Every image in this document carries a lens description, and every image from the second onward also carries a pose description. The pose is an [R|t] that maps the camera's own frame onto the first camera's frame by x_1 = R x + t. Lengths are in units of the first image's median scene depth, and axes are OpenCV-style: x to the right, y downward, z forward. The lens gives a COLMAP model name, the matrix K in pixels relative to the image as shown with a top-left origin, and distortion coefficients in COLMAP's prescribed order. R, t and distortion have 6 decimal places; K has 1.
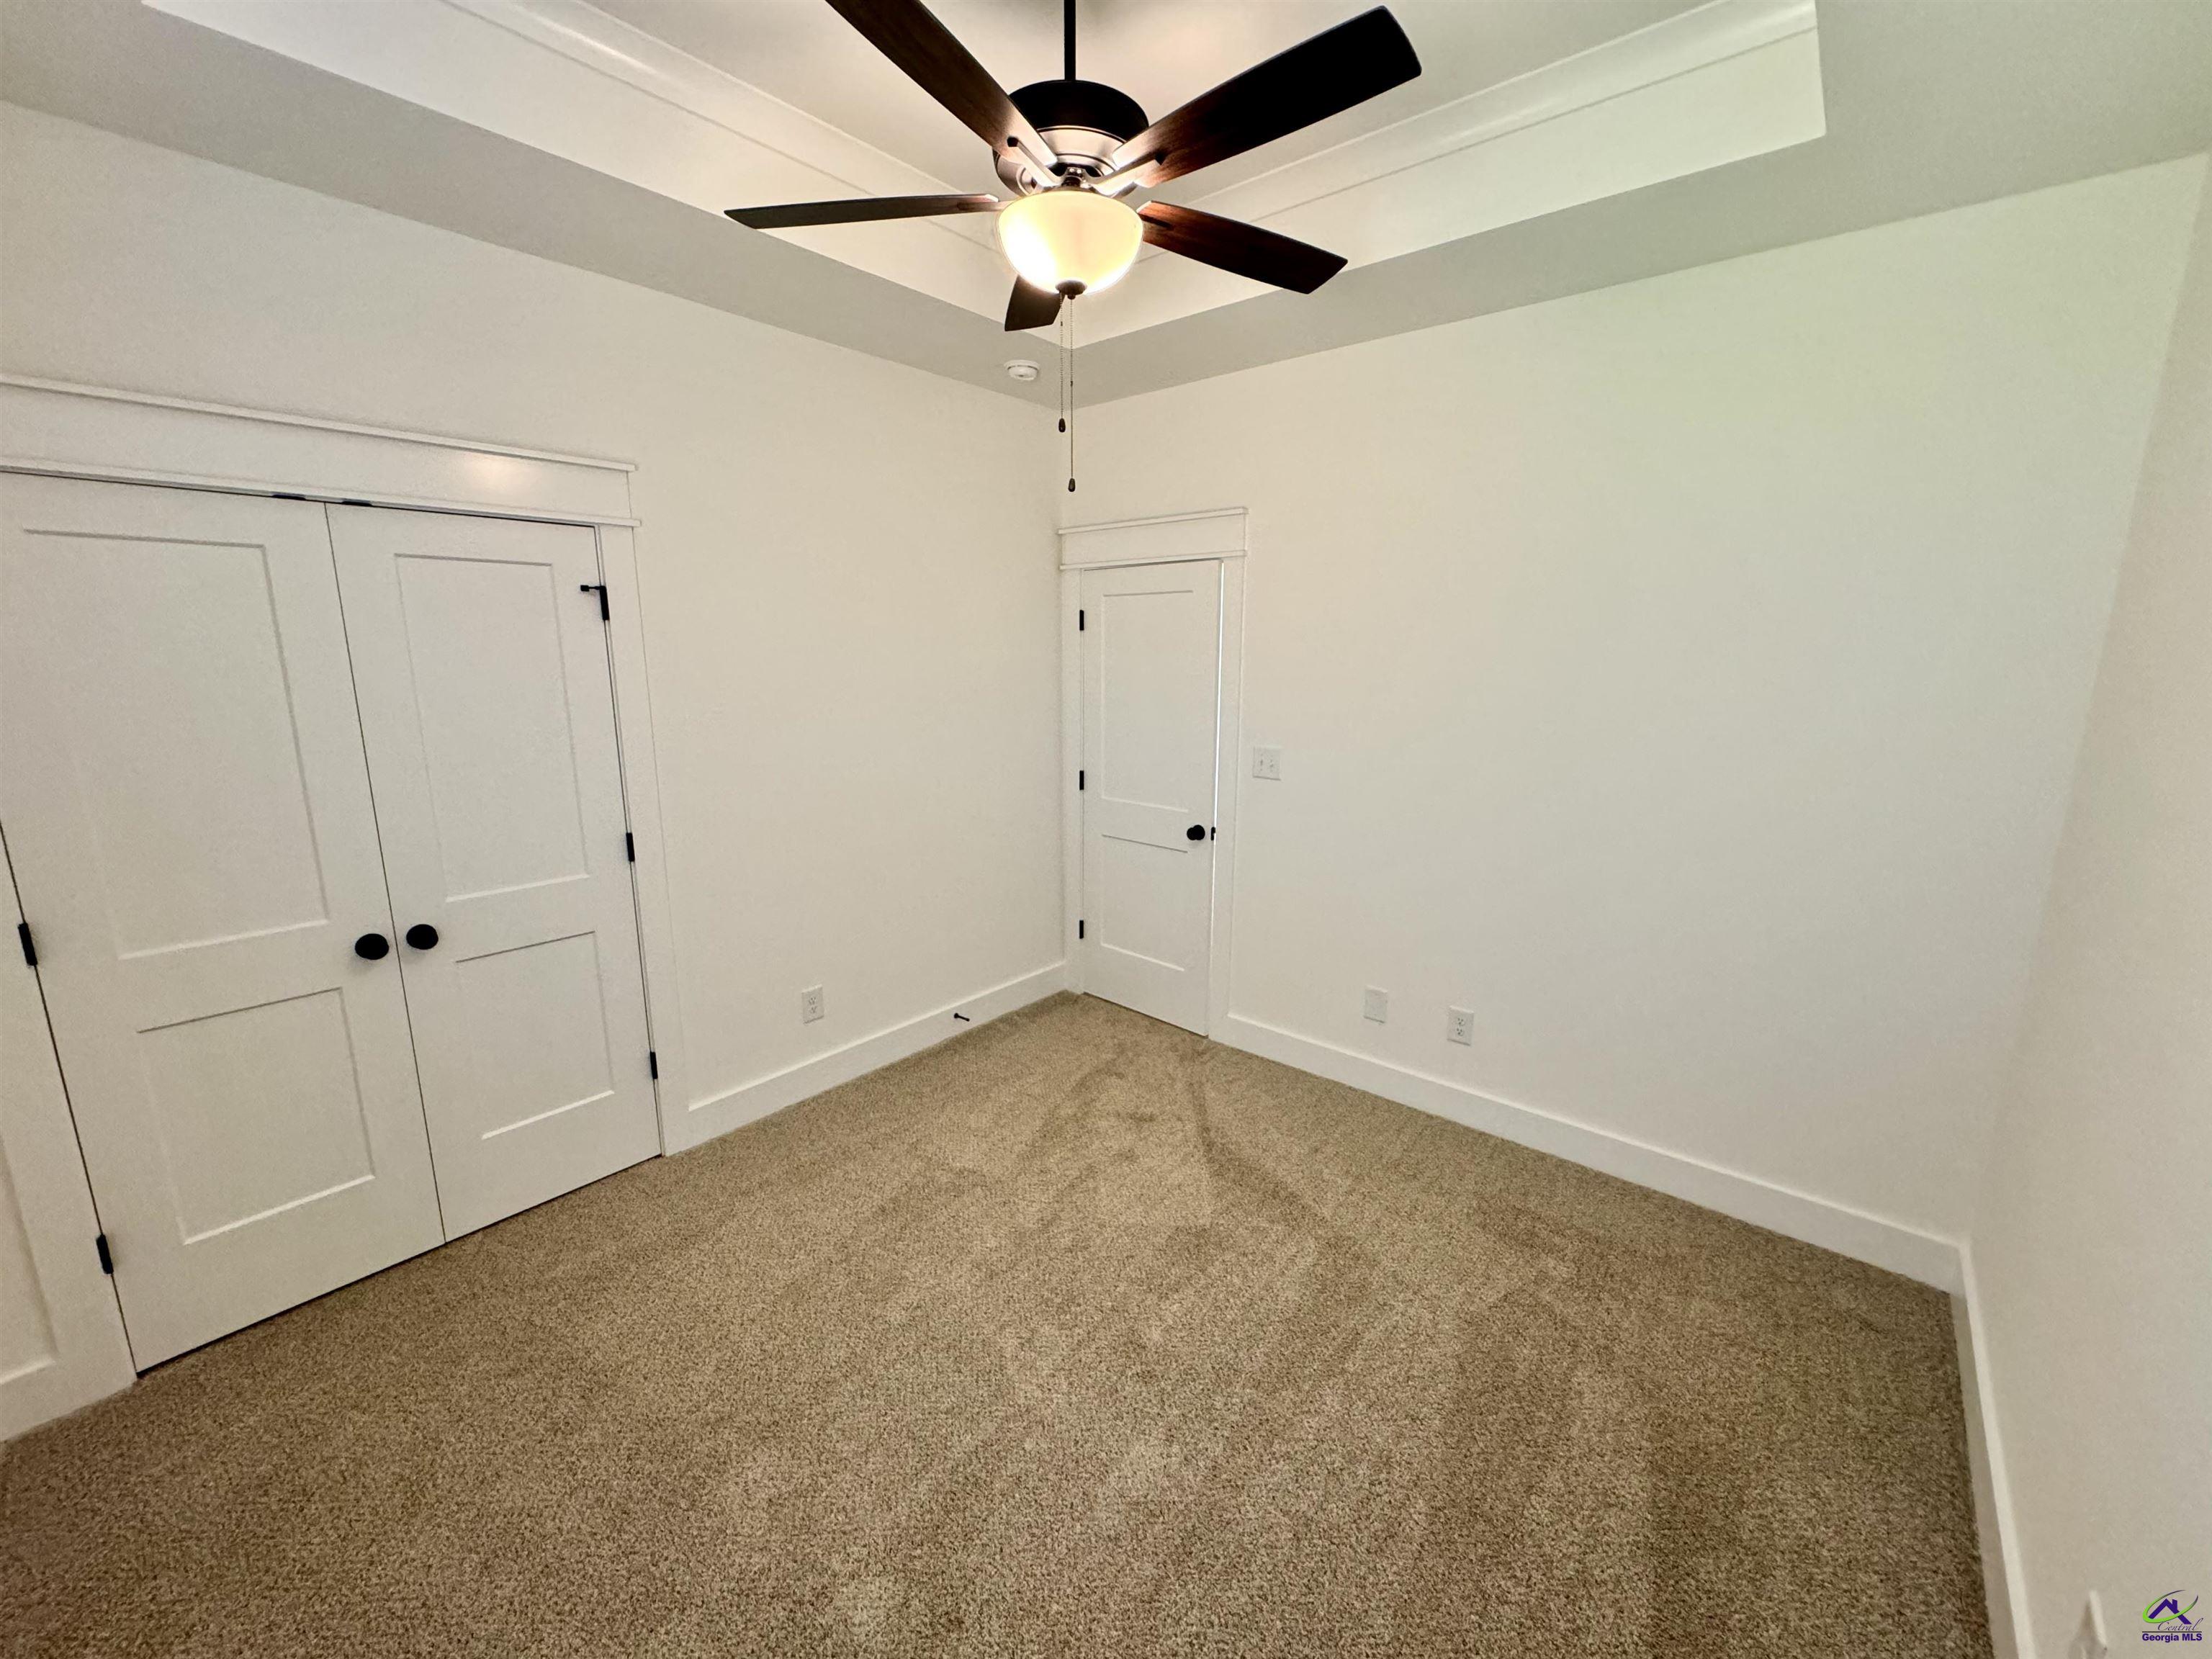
lens RADIAL K [[898.2, 0, 1113.4], [0, 898.2, 846.0], [0, 0, 1]] dist [0.001405, 0.000252]
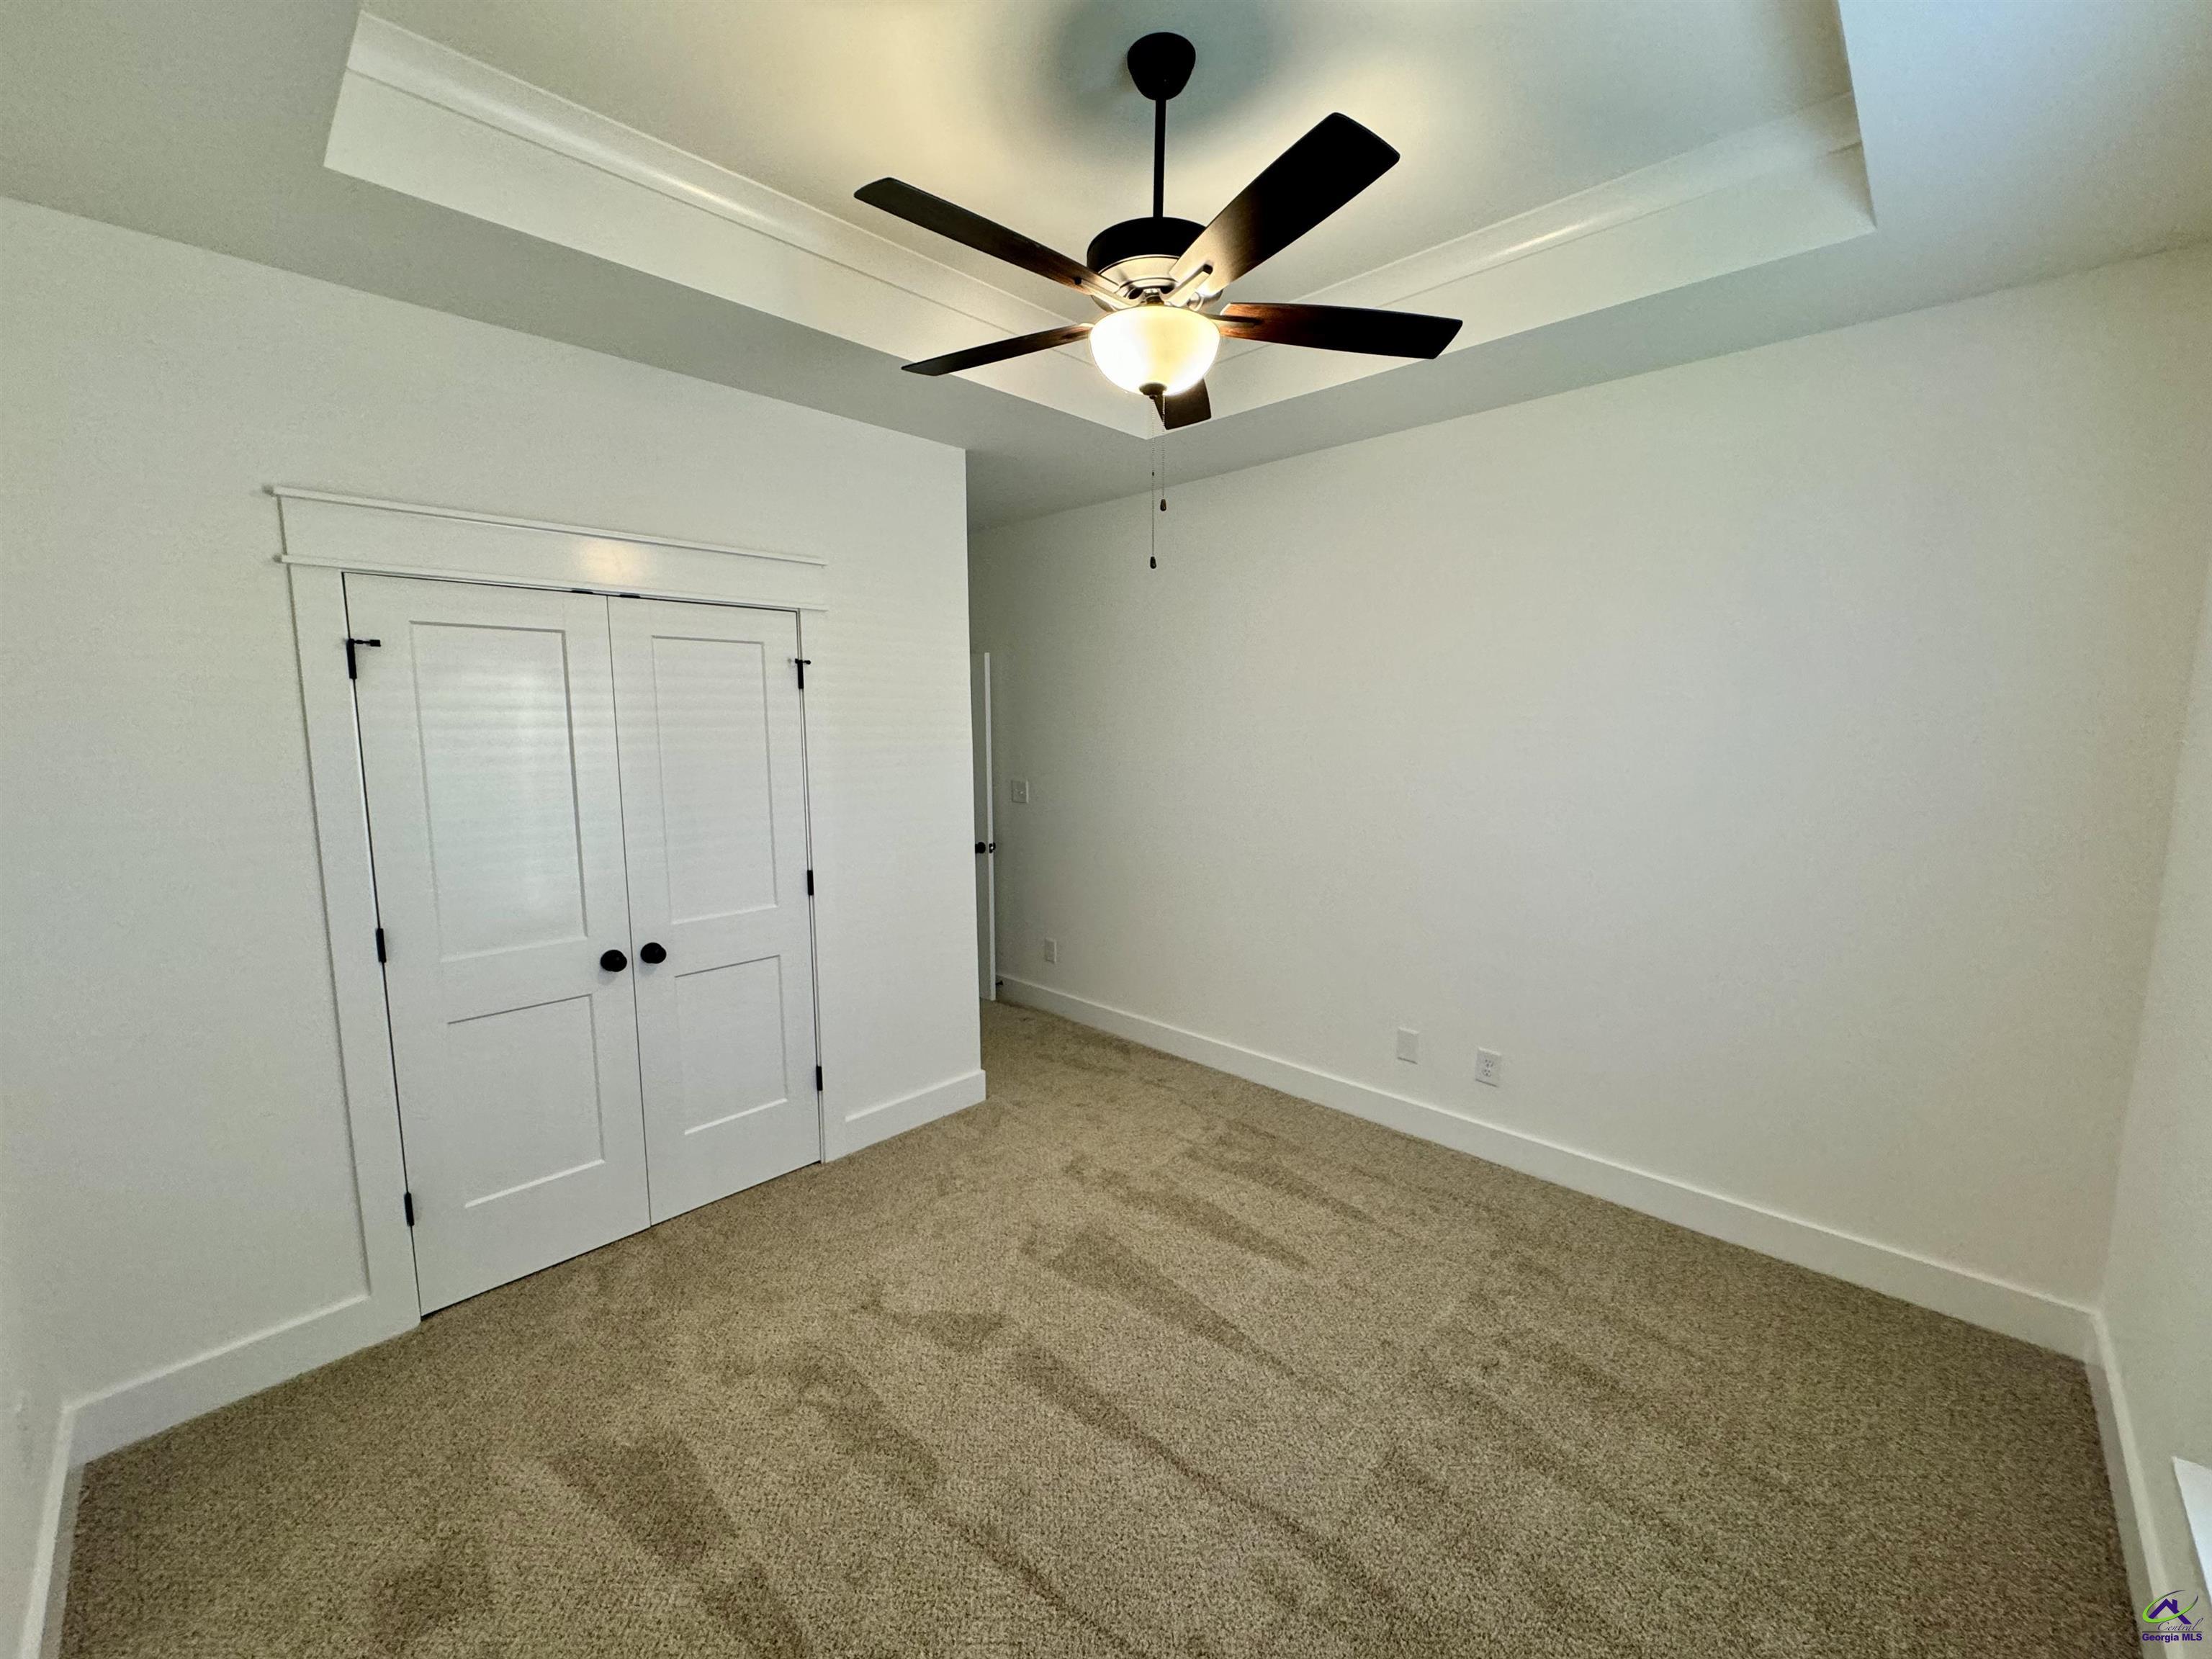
lens RADIAL K [[878.2, 0, 1104.9], [0, 878.2, 824.4], [0, 0, 1]] dist [-0.000760, 0.000265]
pose [[0.997080, 0.011035, -0.075556, -0.089608], [-0.017832, 0.995792, -0.089889, 0.024454], [0.074246, 0.090974, 0.993082, -0.106053]]
